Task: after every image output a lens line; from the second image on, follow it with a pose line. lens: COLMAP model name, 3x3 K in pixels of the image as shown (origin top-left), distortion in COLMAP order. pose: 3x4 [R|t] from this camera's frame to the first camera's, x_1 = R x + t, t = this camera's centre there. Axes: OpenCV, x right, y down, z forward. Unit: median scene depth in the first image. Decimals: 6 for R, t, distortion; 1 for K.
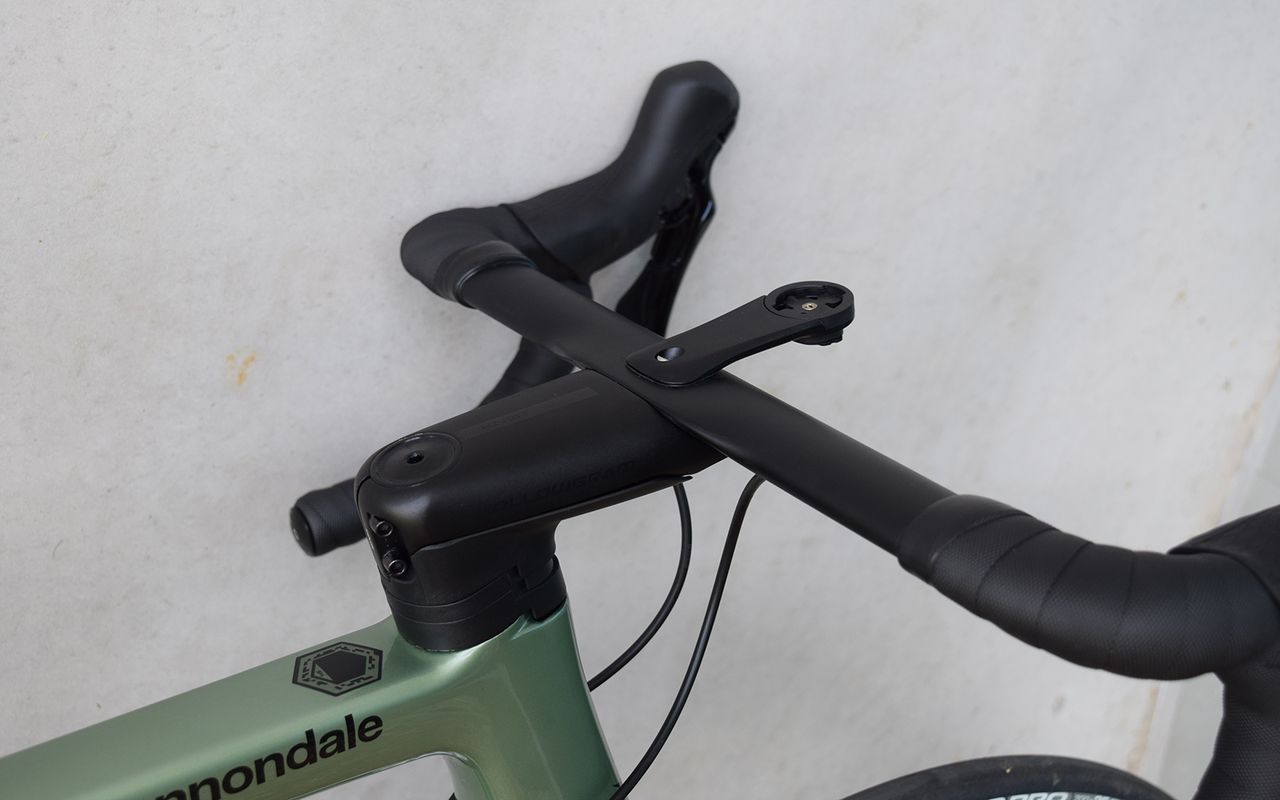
lens RADIAL K [[1770.9, 0, 623.3], [0, 1770.9, 365.3], [0, 0, 1]] dist [-0.032470, 0.000000]
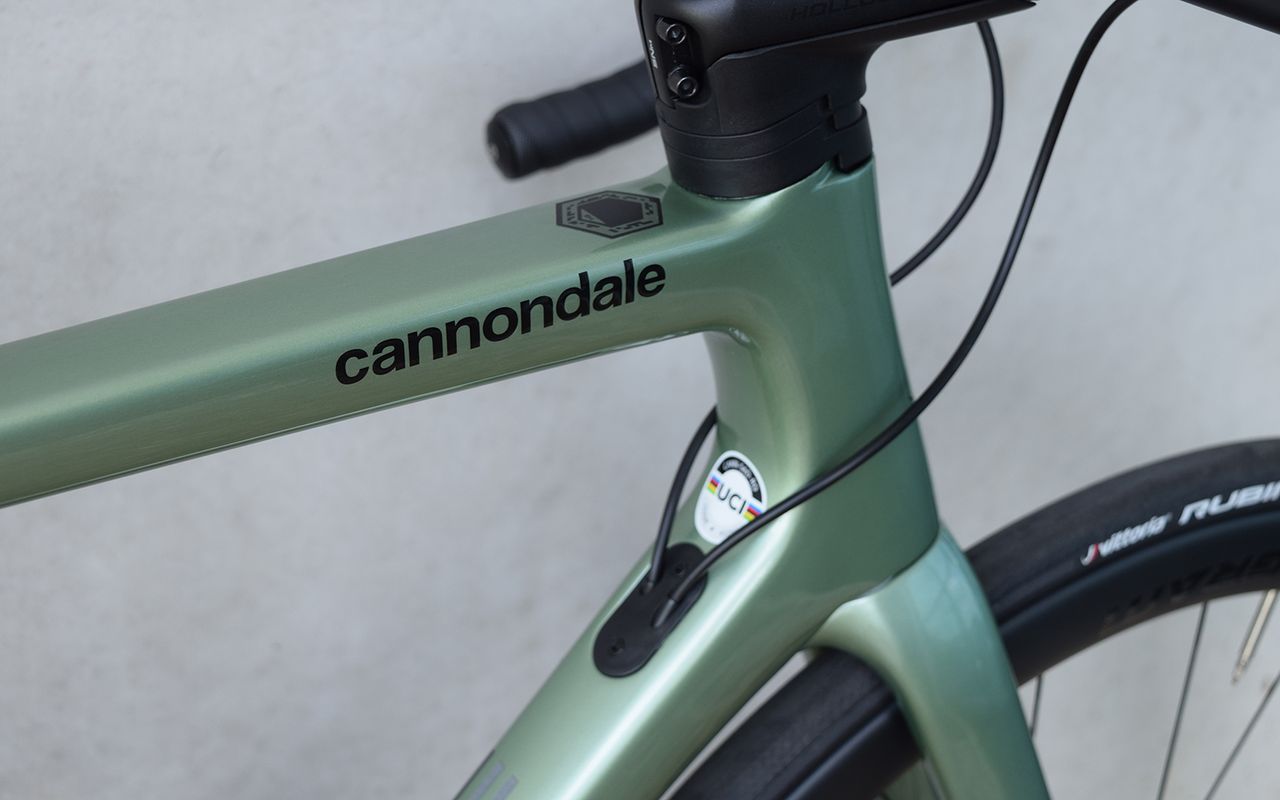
lens RADIAL K [[1955.9, 0, 634.8], [0, 1955.9, 404.7], [0, 0, 1]] dist [-0.017334, 0.000000]
pose [[0.999132, 0.025711, -0.032788, -0.105107], [-0.022276, 0.994623, 0.101142, 0.150640], [0.035212, -0.100323, 0.994332, 0.072137]]
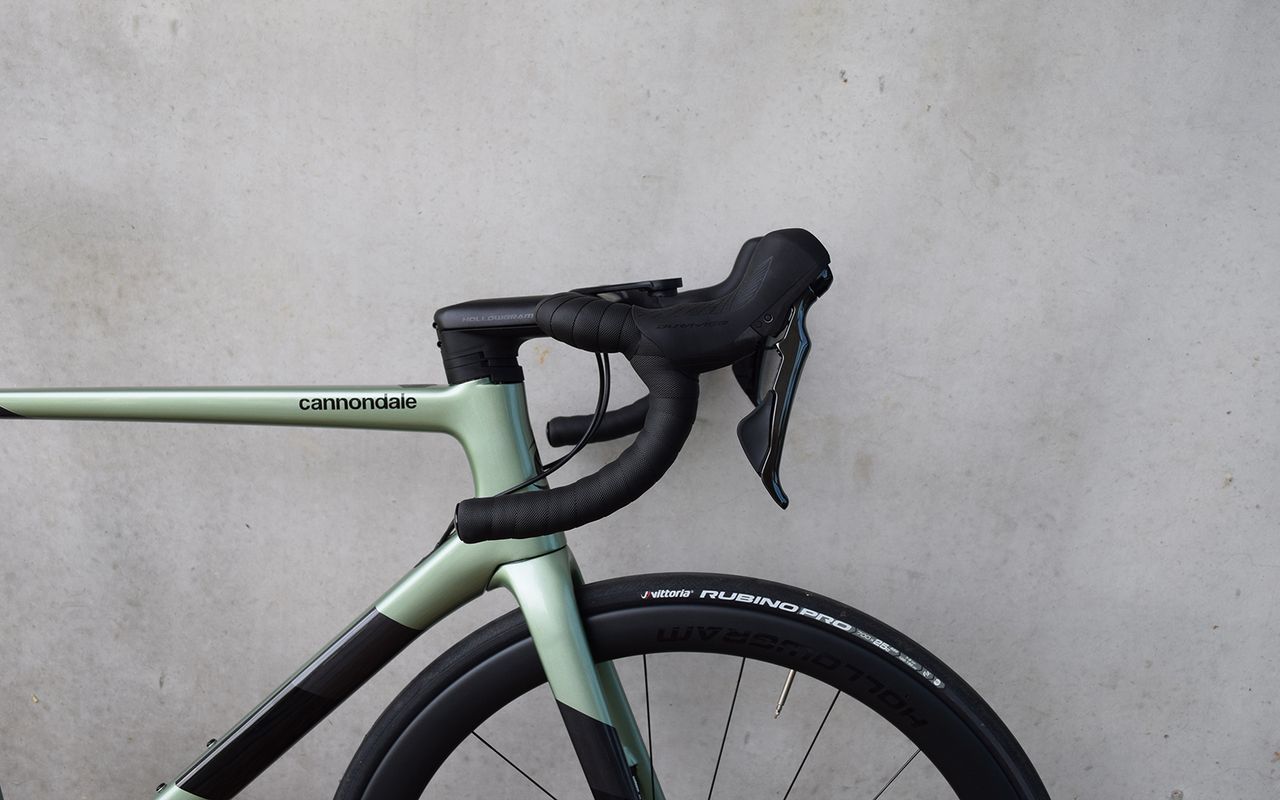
lens RADIAL K [[1243.5, 0, 642.4], [0, 1243.5, 371.4], [0, 0, 1]] dist [-0.068649, 0.000000]
pose [[0.793719, 0.063581, -0.604952, 1.024647], [-0.243372, 0.944647, -0.220030, 0.412040], [0.557476, 0.321870, 0.765258, -0.144586]]
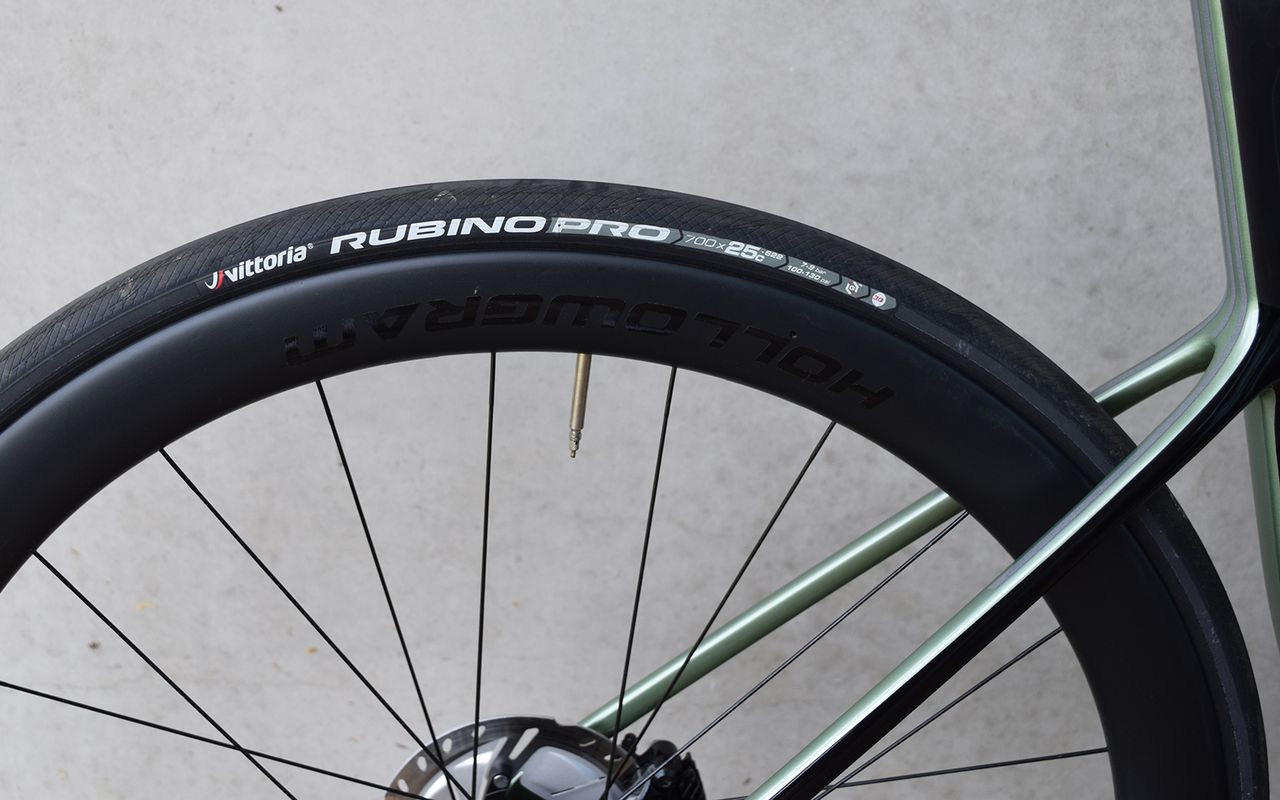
lens RADIAL K [[1597.5, 0, 540.7], [0, 1597.5, 309.5], [0, 0, 1]] dist [-0.062660, 0.000000]
pose [[0.831943, 0.147038, -0.535024, -0.567885], [-0.163969, 0.986334, 0.016103, 0.559205], [0.530081, 0.074330, 0.844683, -0.398406]]
